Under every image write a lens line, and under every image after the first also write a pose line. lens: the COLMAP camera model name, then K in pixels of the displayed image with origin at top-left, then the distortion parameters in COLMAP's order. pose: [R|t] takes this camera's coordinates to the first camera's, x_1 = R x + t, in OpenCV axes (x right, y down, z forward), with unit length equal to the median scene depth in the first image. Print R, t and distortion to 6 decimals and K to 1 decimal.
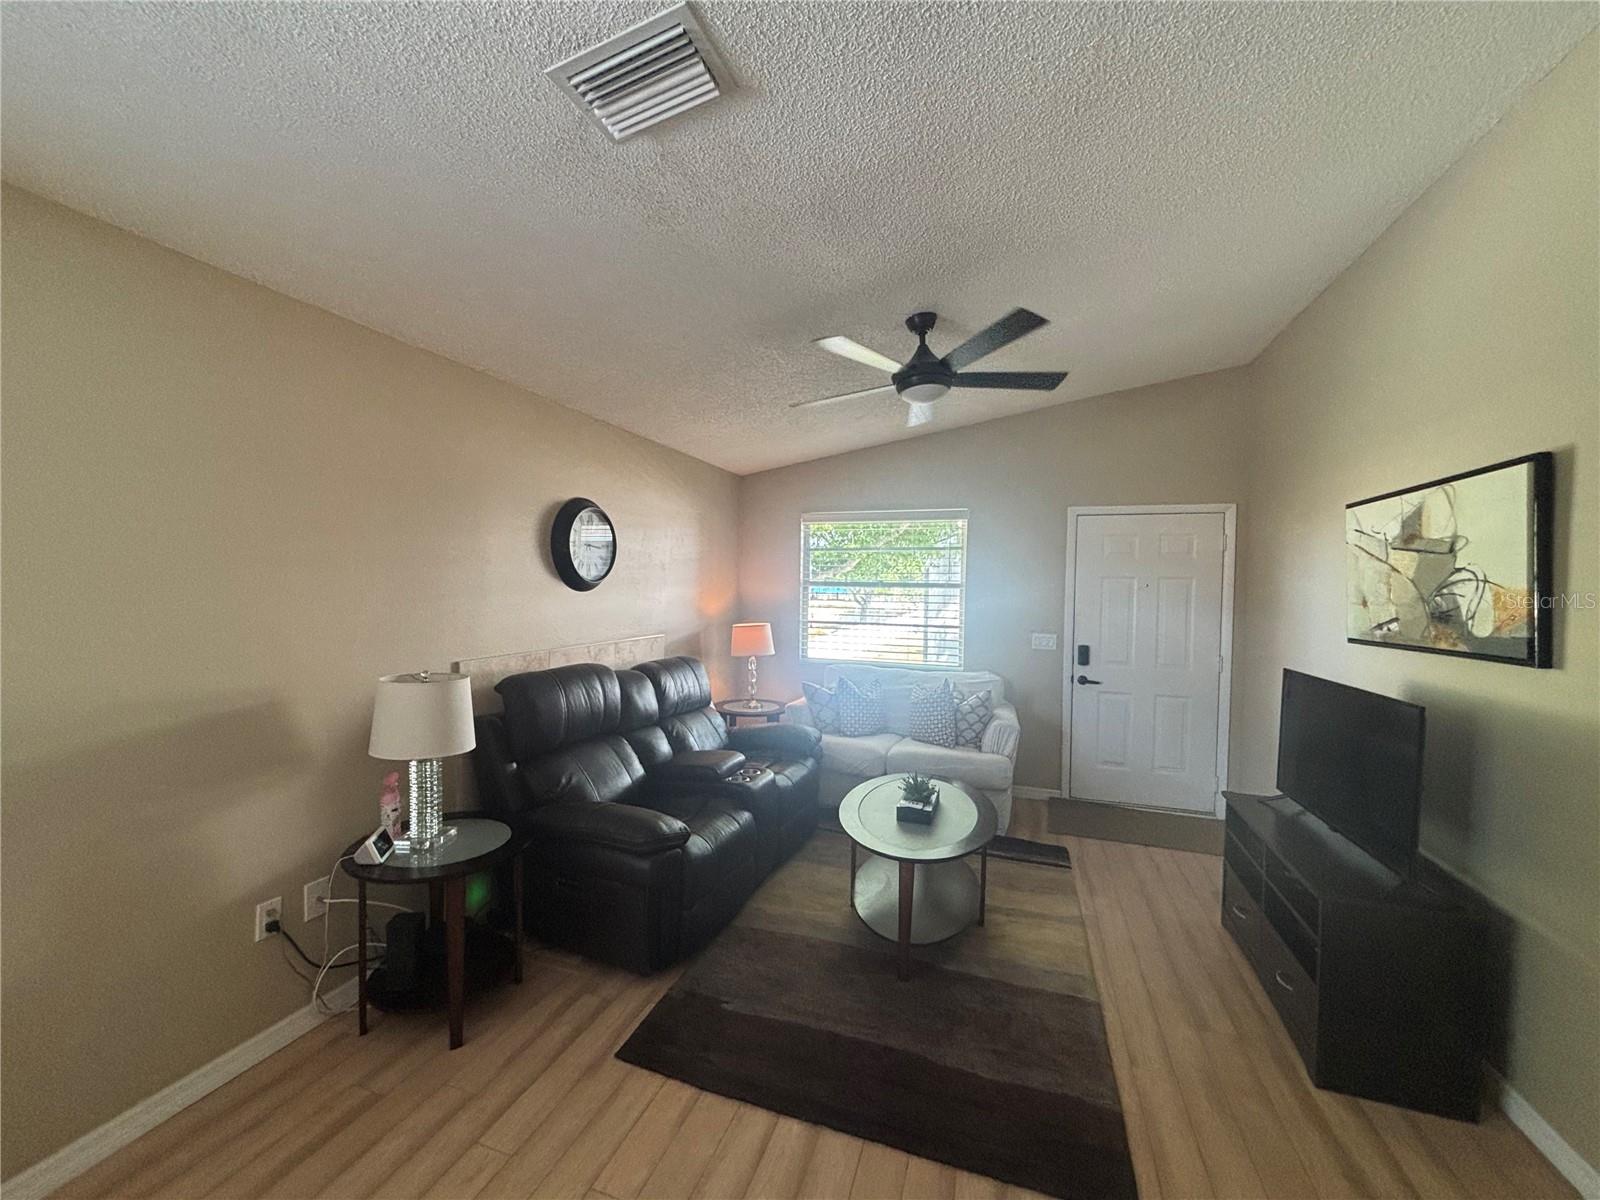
lens RADIAL K [[647.8, 0, 801.8], [0, 647.8, 600.3], [0, 0, 1]] dist [-0.004080, 0.001057]
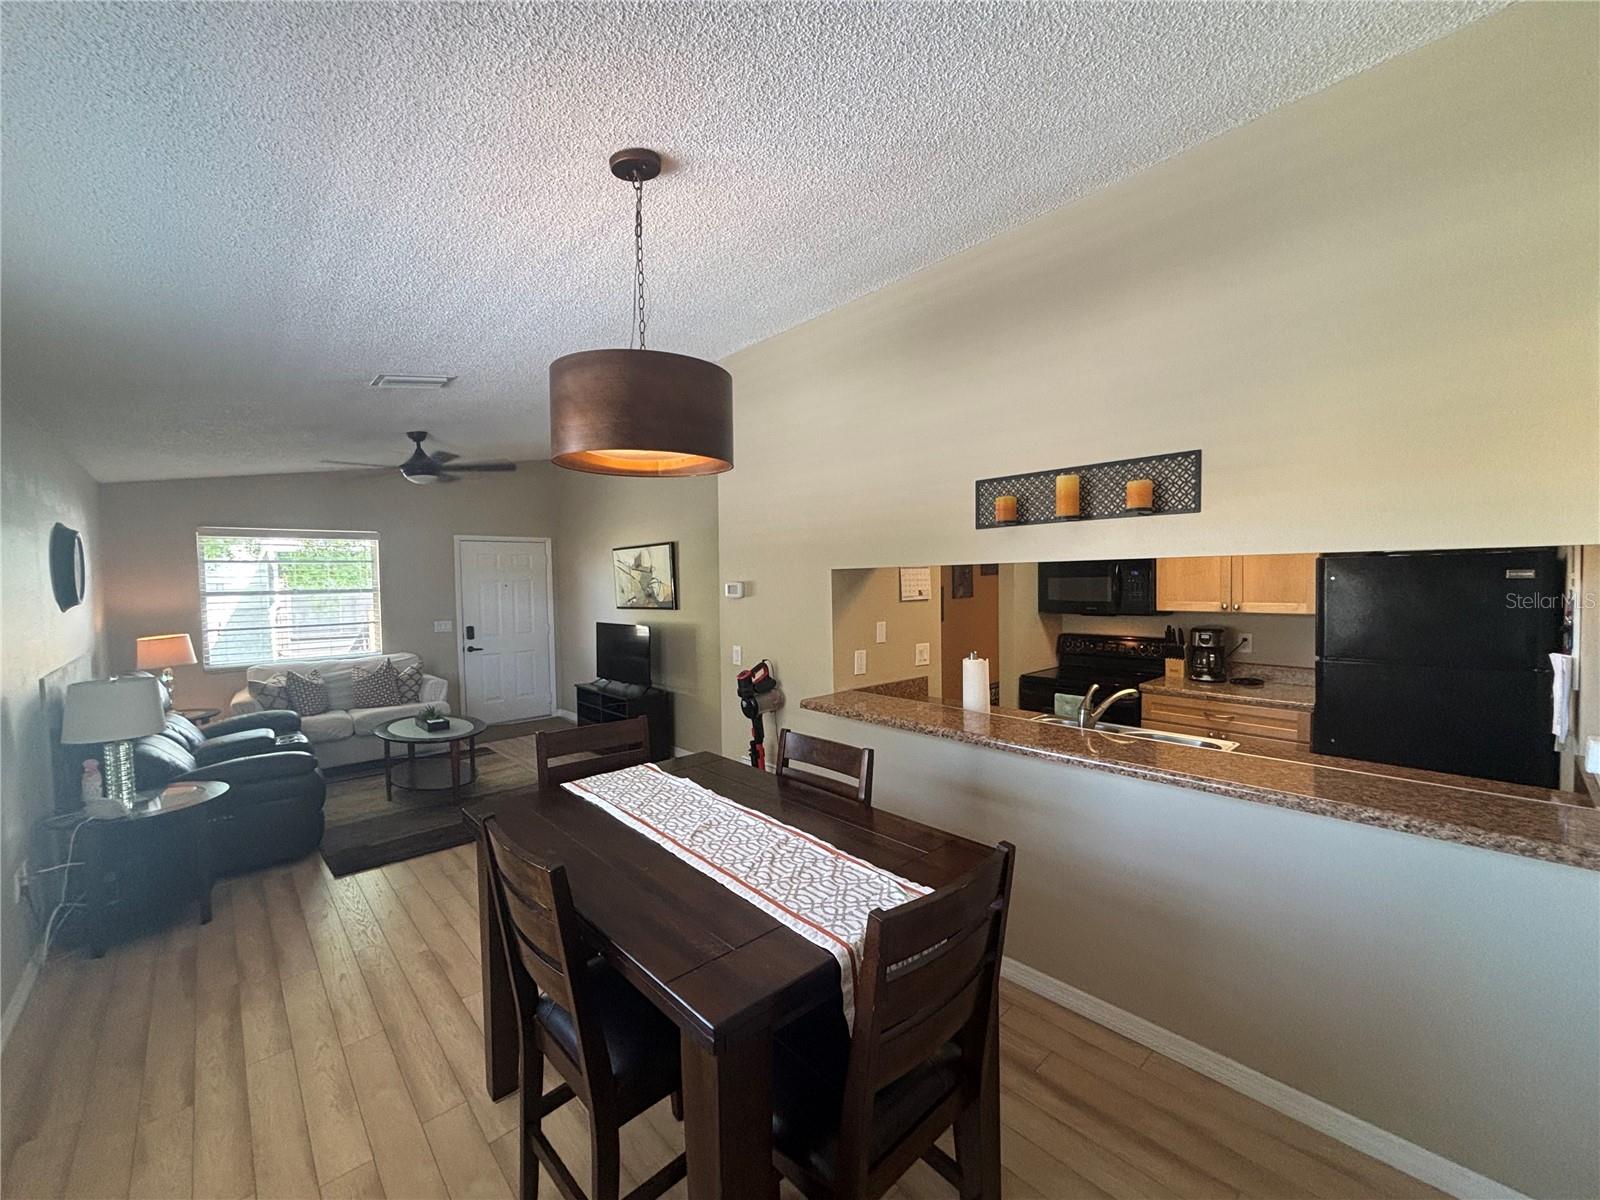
lens RADIAL K [[647.8, 0, 801.1], [0, 647.8, 601.4], [0, 0, 1]] dist [-0.004080, 0.001057]
pose [[0.477739, -0.057615, 0.876610, -0.895238], [0.045889, 0.998121, 0.040593, -0.025209], [-0.877302, 0.020833, 0.479485, -0.710214]]
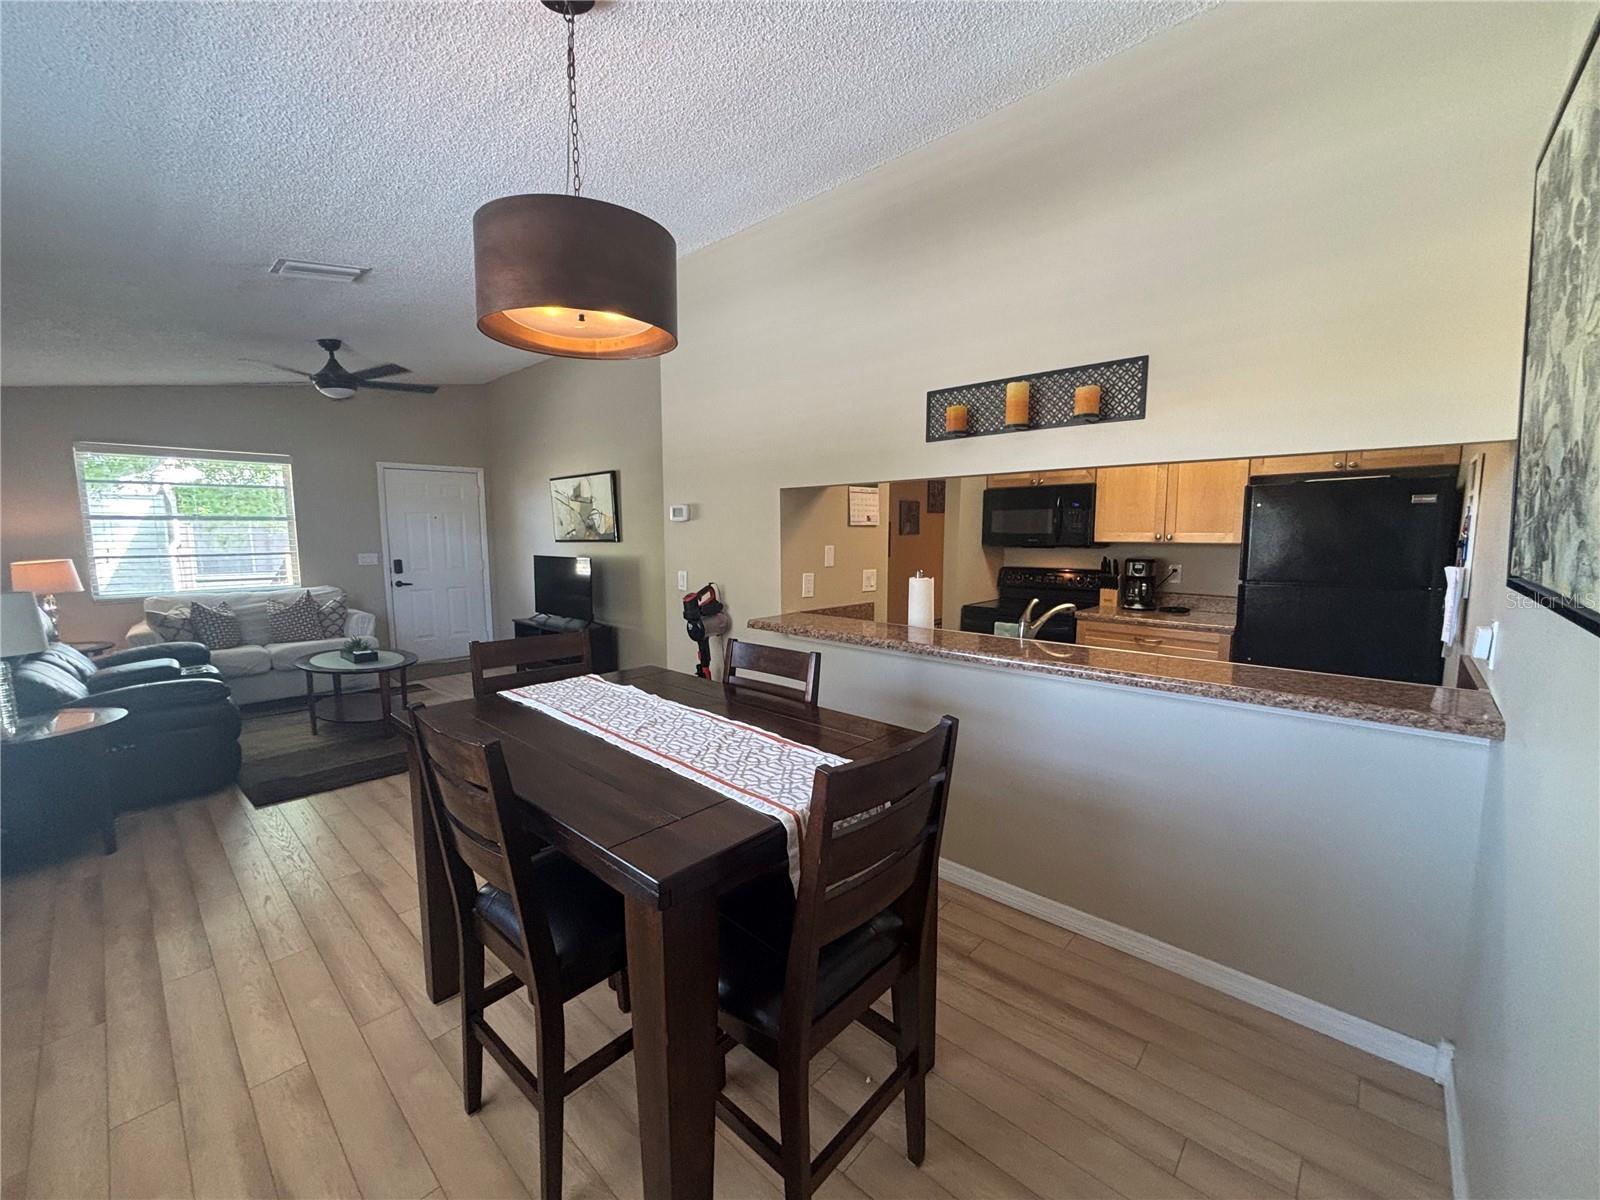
lens RADIAL K [[647.8, 0, 802.6], [0, 647.8, 602.0], [0, 0, 1]] dist [-0.004080, 0.001057]
pose [[0.402952, -0.121678, 0.907097, -0.888692], [0.030695, 0.992362, 0.119480, 0.031384], [-0.914706, -0.020302, 0.403609, -0.702981]]
